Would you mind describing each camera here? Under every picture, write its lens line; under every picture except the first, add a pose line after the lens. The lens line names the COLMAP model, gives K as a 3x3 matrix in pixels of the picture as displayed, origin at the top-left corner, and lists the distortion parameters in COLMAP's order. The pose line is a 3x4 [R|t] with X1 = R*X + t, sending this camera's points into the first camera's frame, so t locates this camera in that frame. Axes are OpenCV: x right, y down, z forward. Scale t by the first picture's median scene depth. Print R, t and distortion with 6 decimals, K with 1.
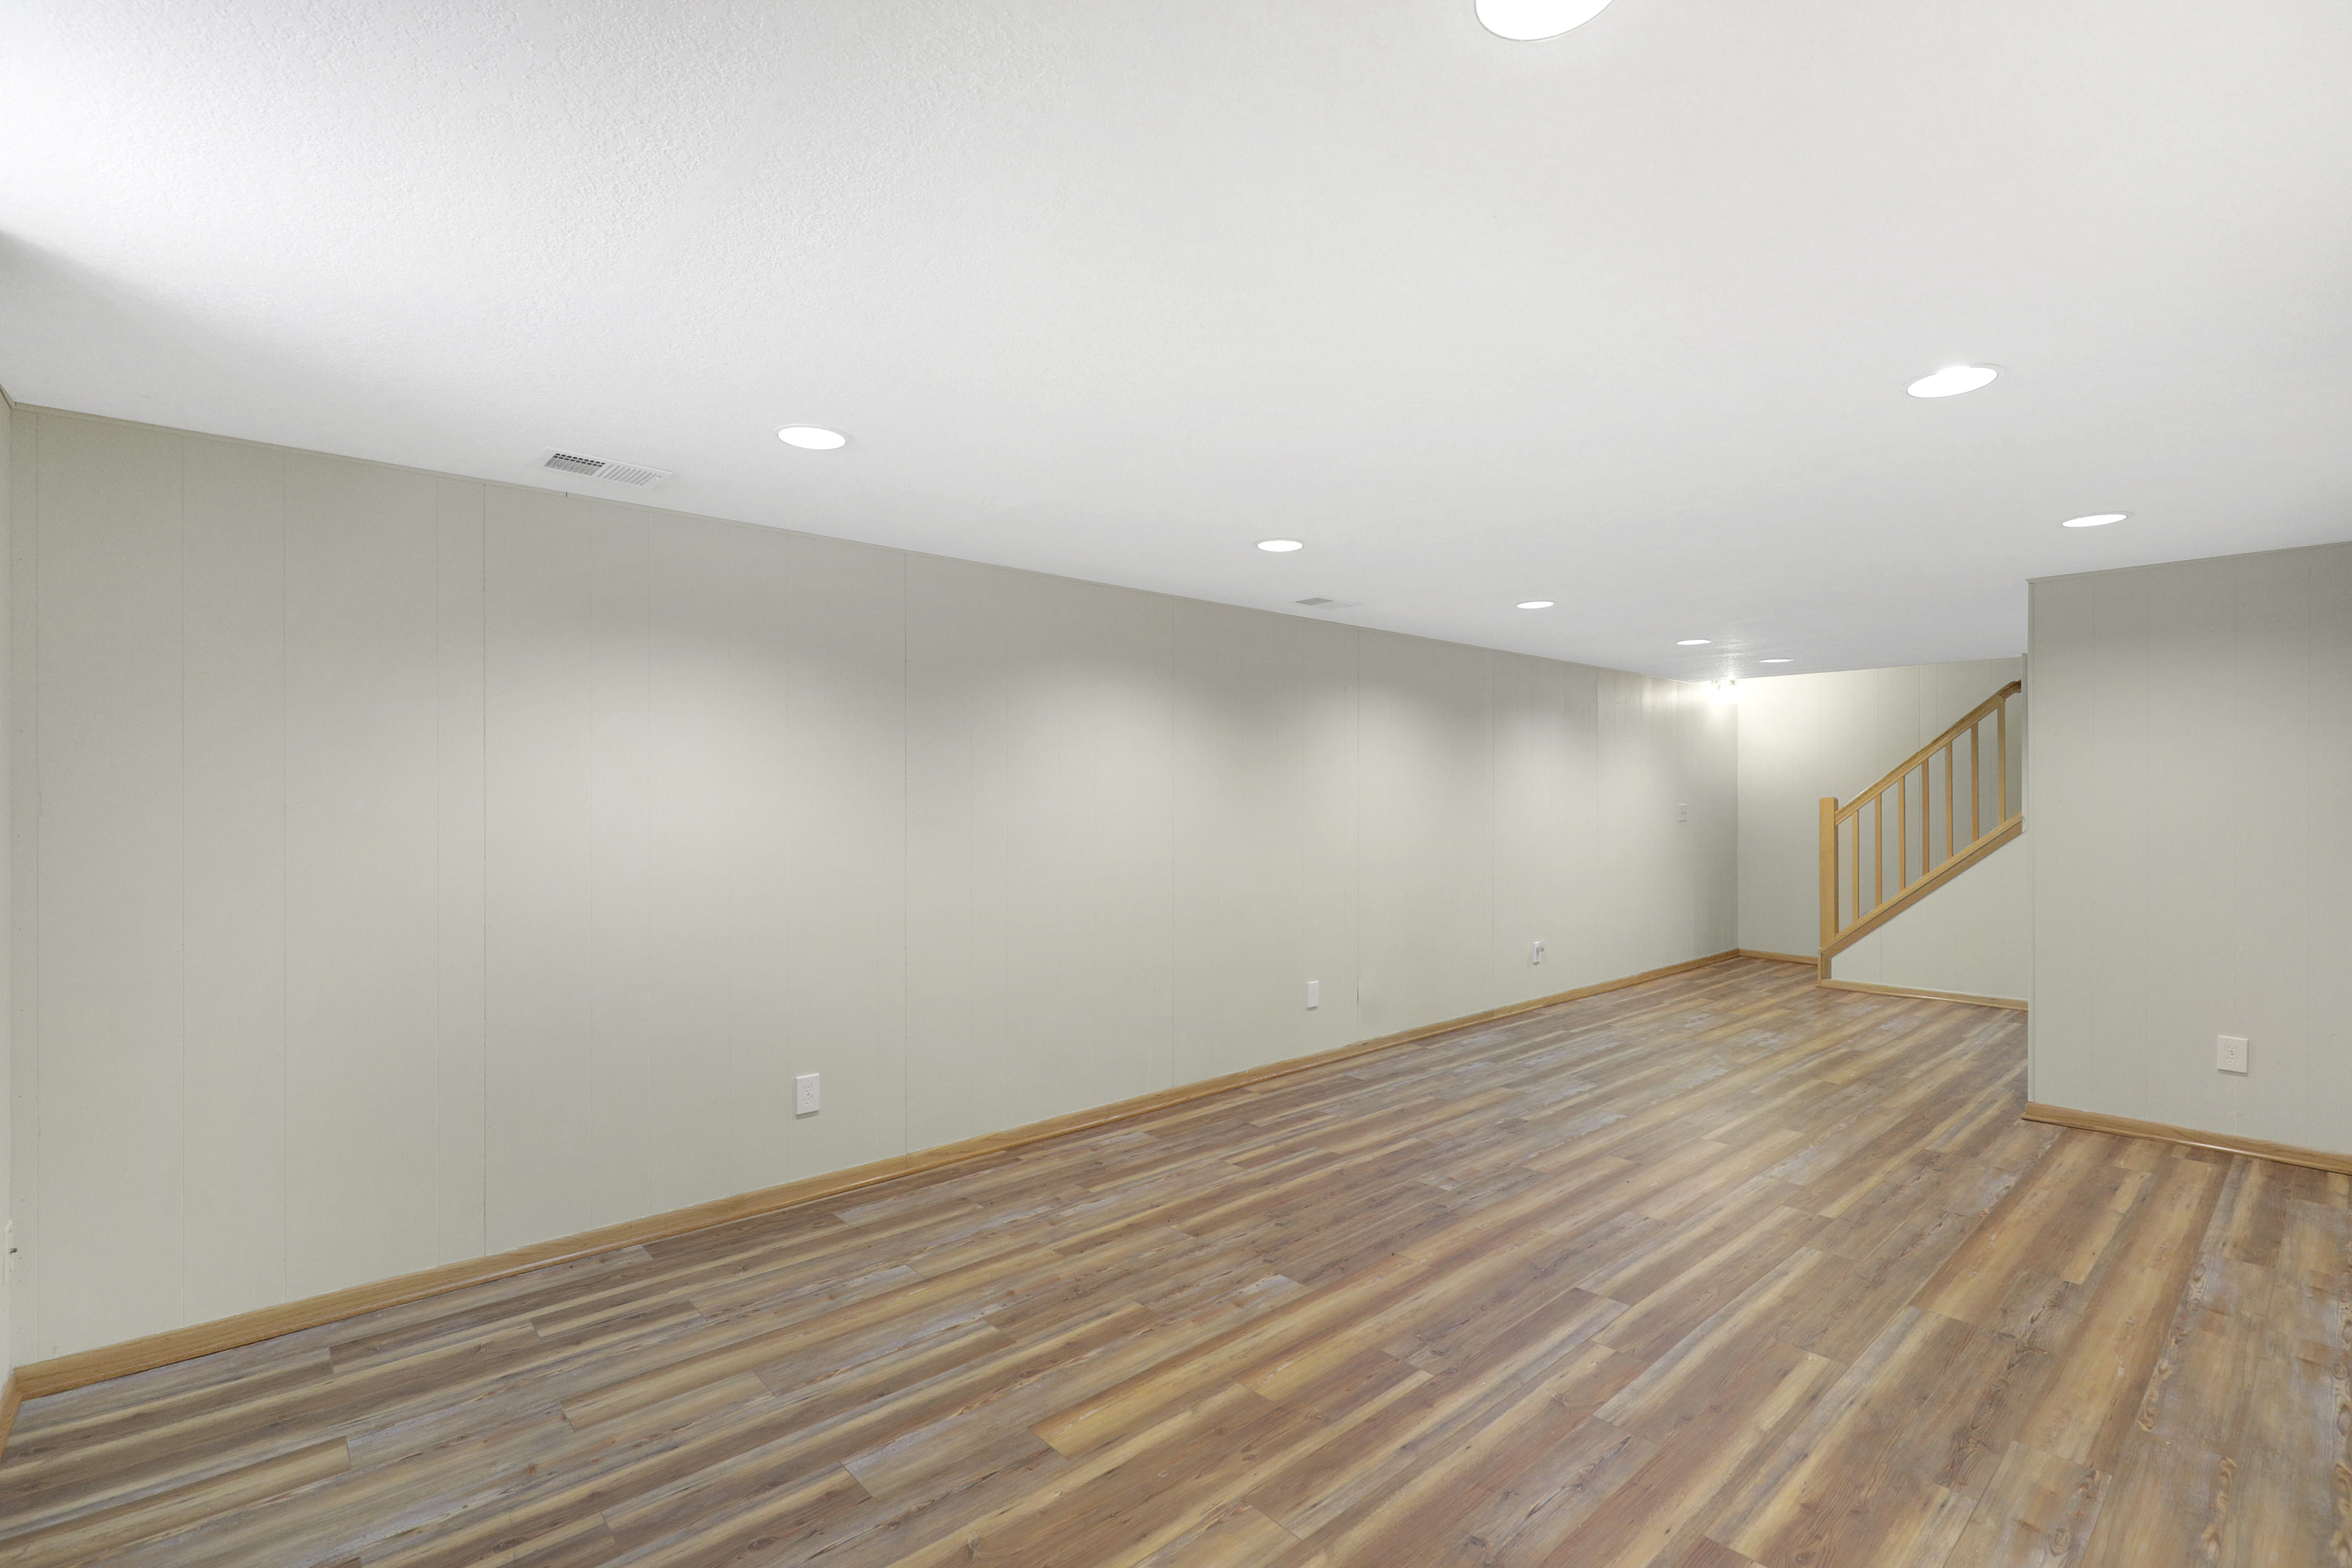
lens RADIAL K [[1071.3, 0, 1182.8], [0, 1071.3, 775.9], [0, 0, 1]] dist [0.001444, -0.000030]
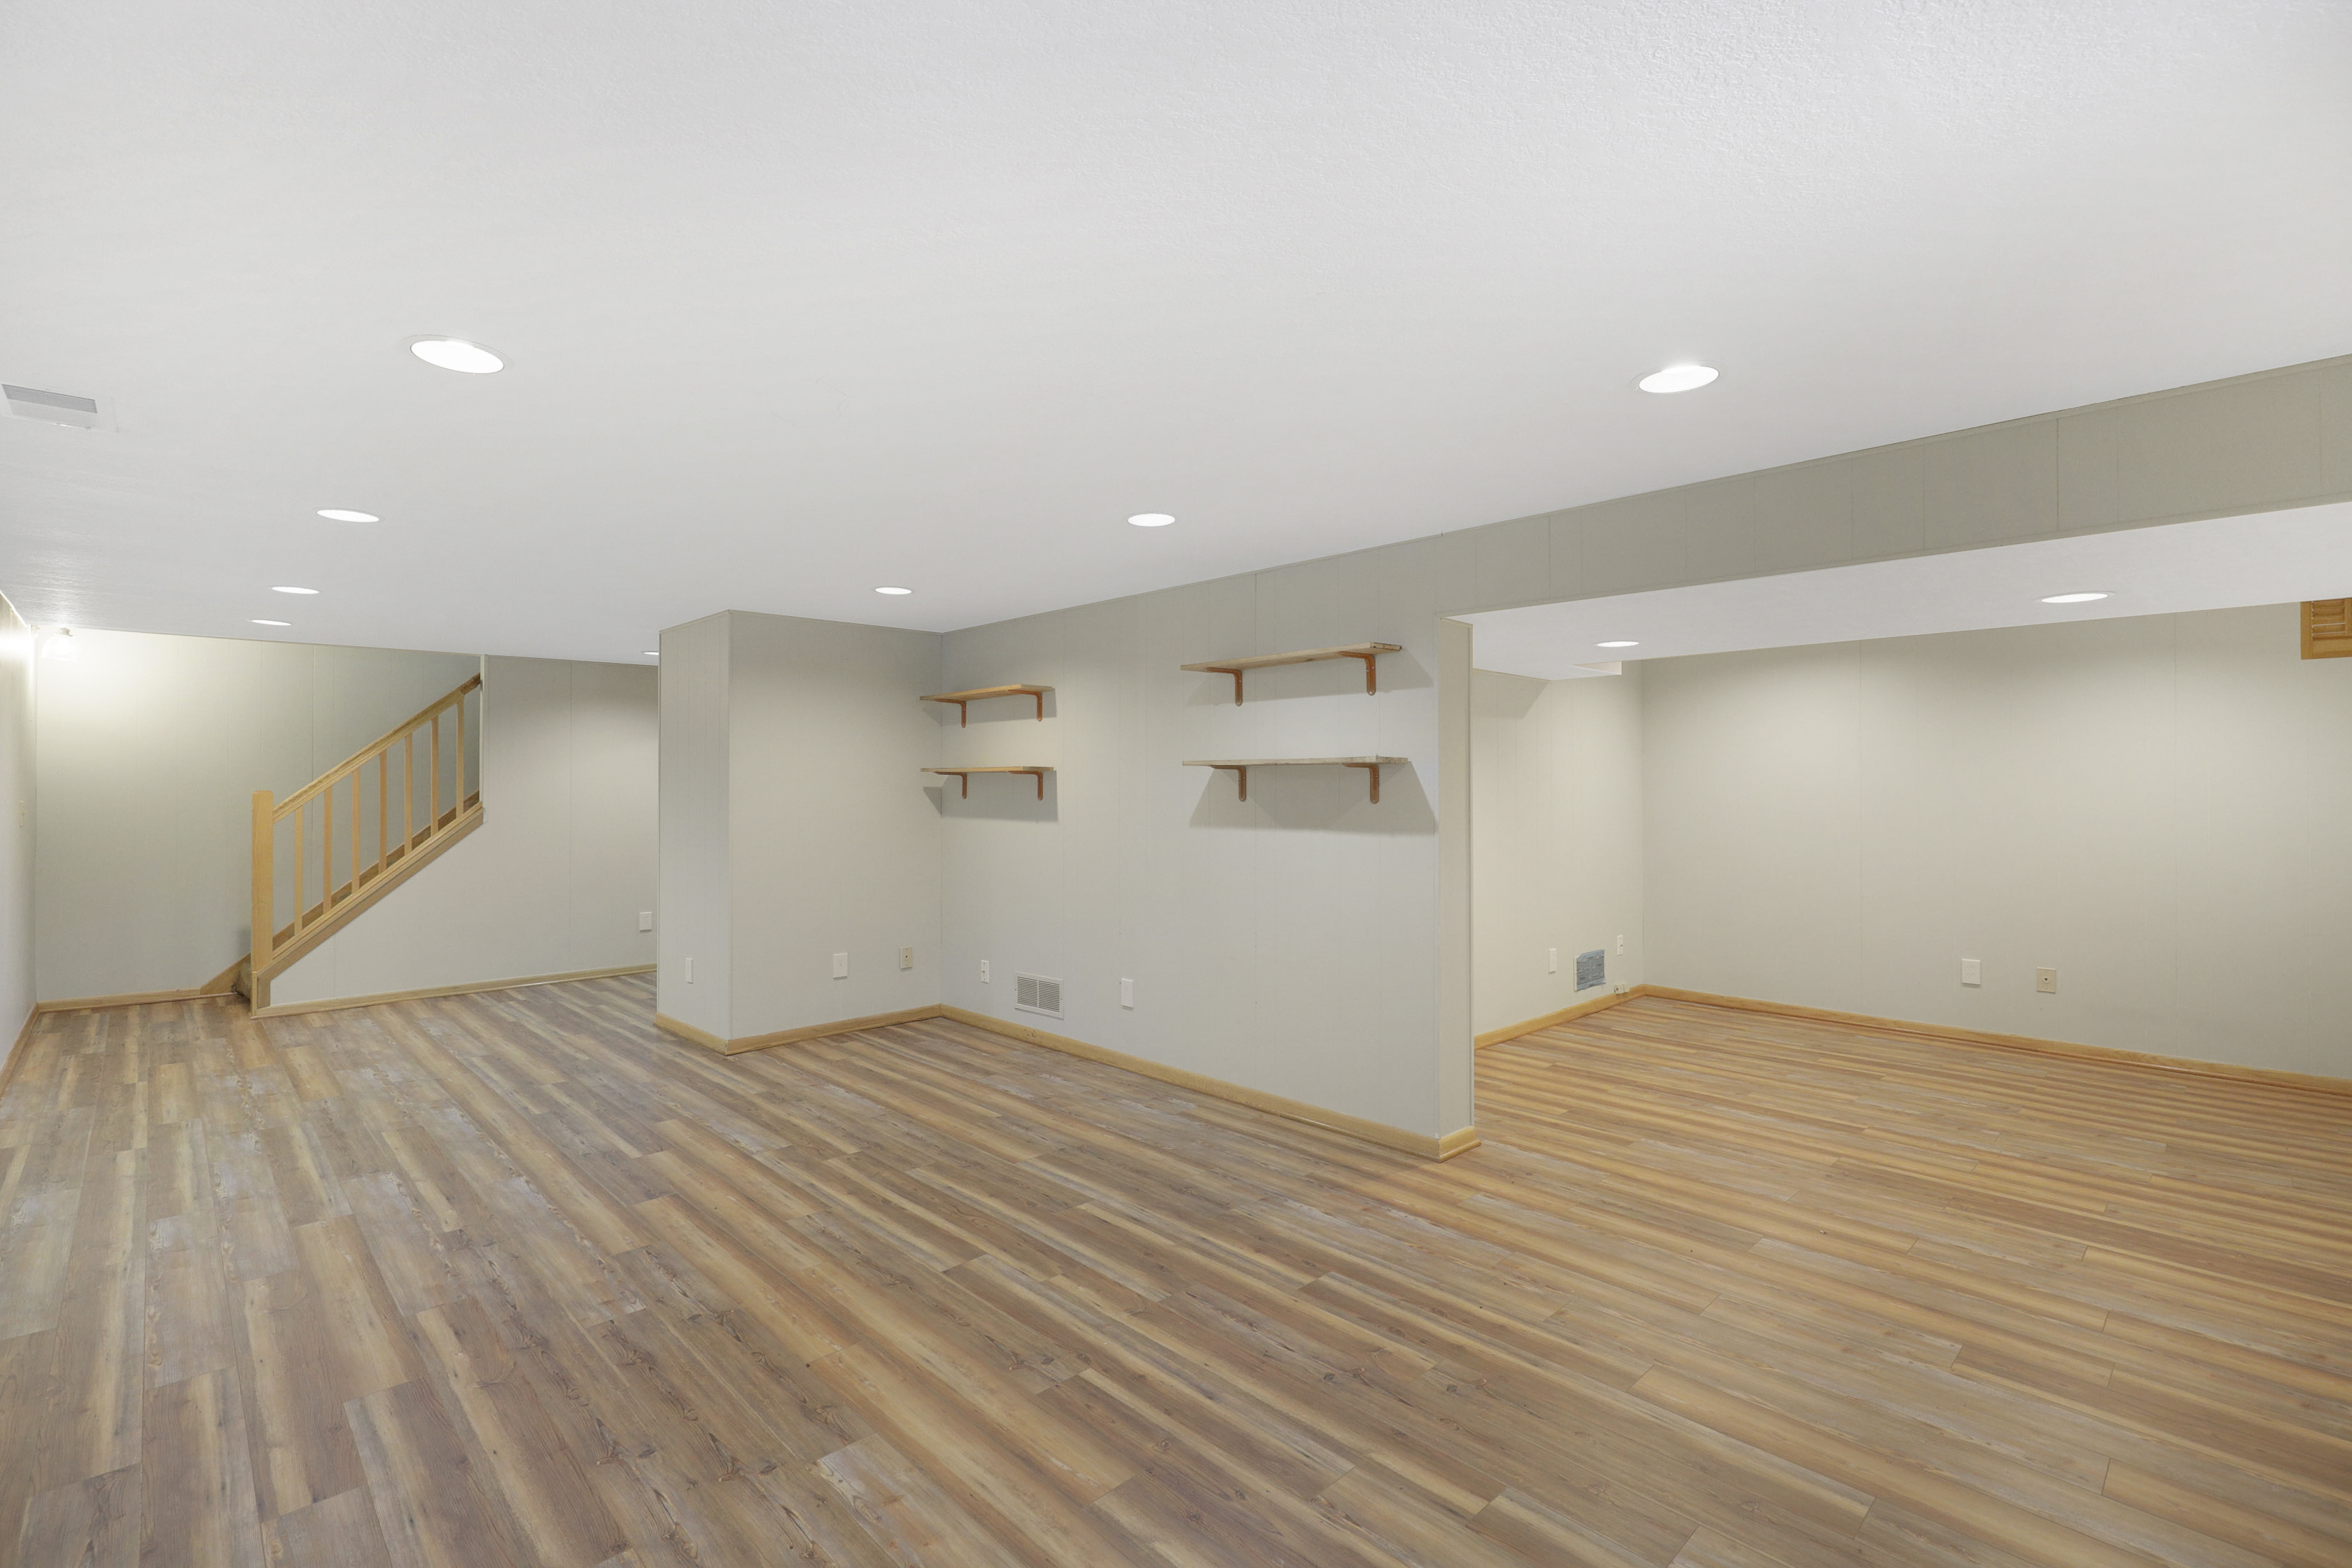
lens RADIAL K [[1064.2, 0, 1182.1], [0, 1064.2, 782.9], [0, 0, 1]] dist [0.002167, -0.000373]
pose [[-0.039763, 0.006939, 0.999185, -0.627734], [-0.015622, 0.999849, -0.007565, 0.023608], [-0.999087, -0.015910, -0.039649, 0.805979]]
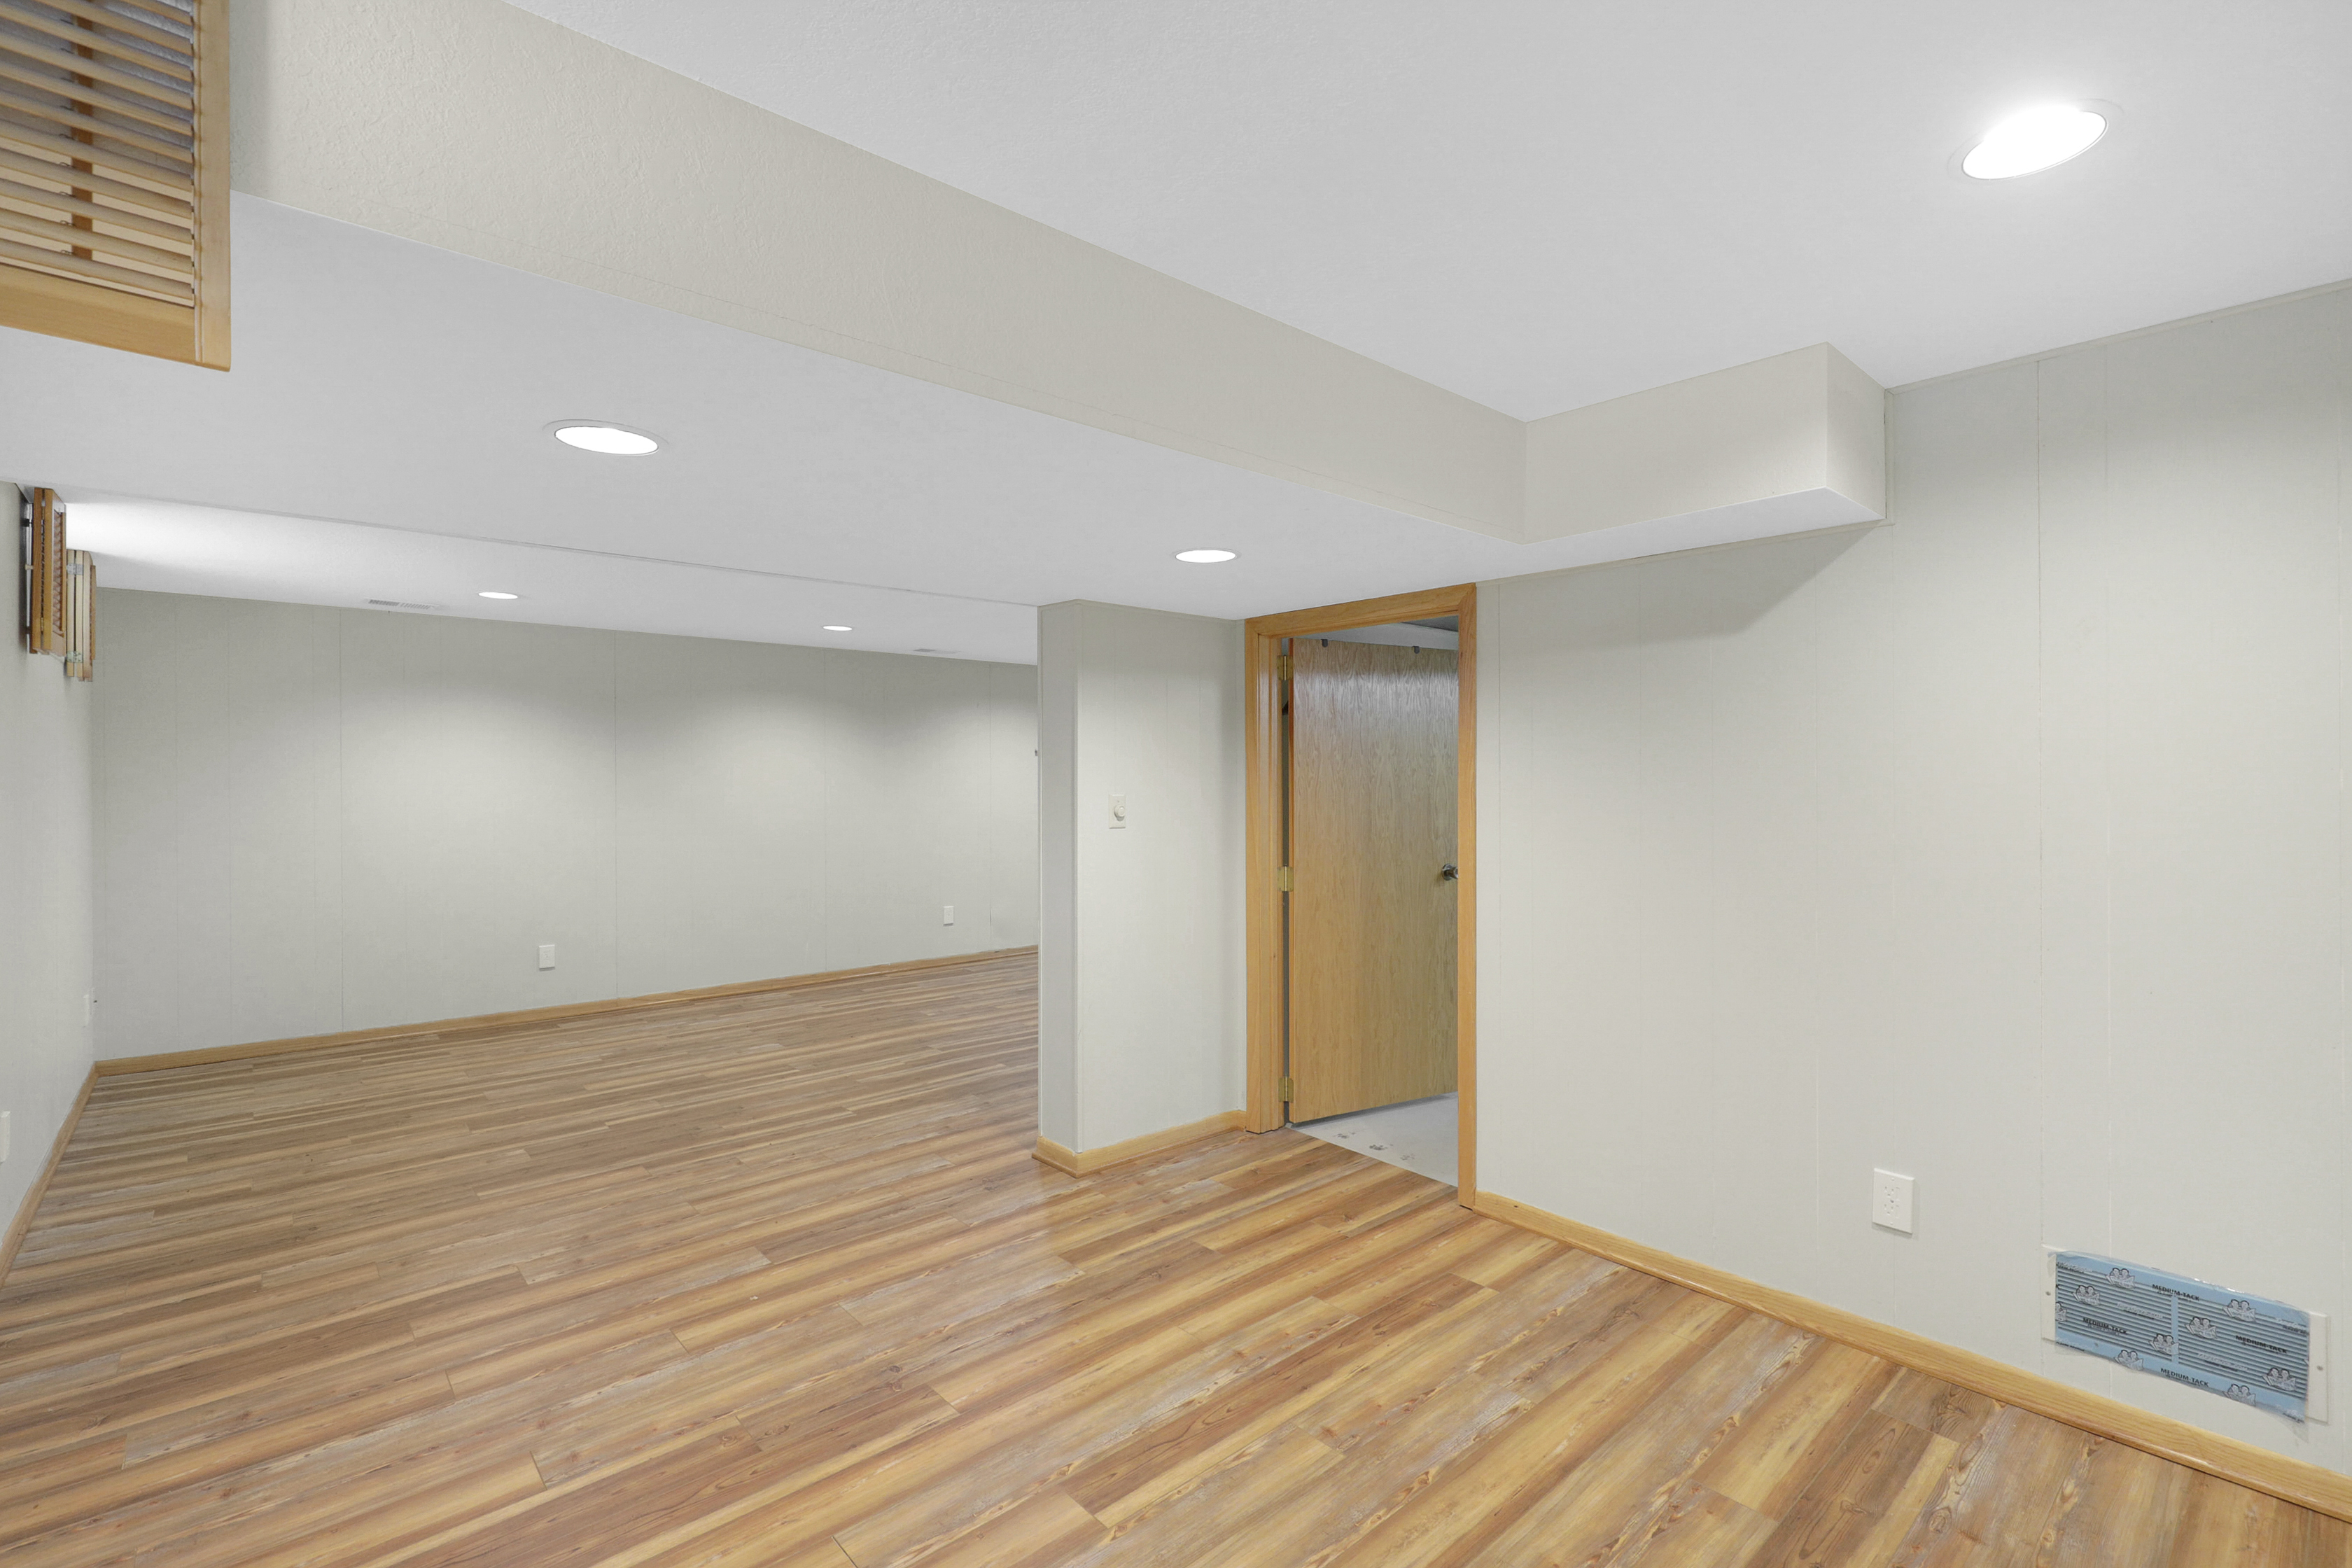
lens RADIAL K [[1050.6, 0, 1176.0], [0, 1050.6, 784.0], [0, 0, 1]] dist [0.000630, 0.000322]
pose [[0.999982, -0.000755, -0.006024, 0.796025], [0.000863, 0.999840, 0.017885, -0.009423], [0.006010, -0.017890, 0.999822, -0.796988]]
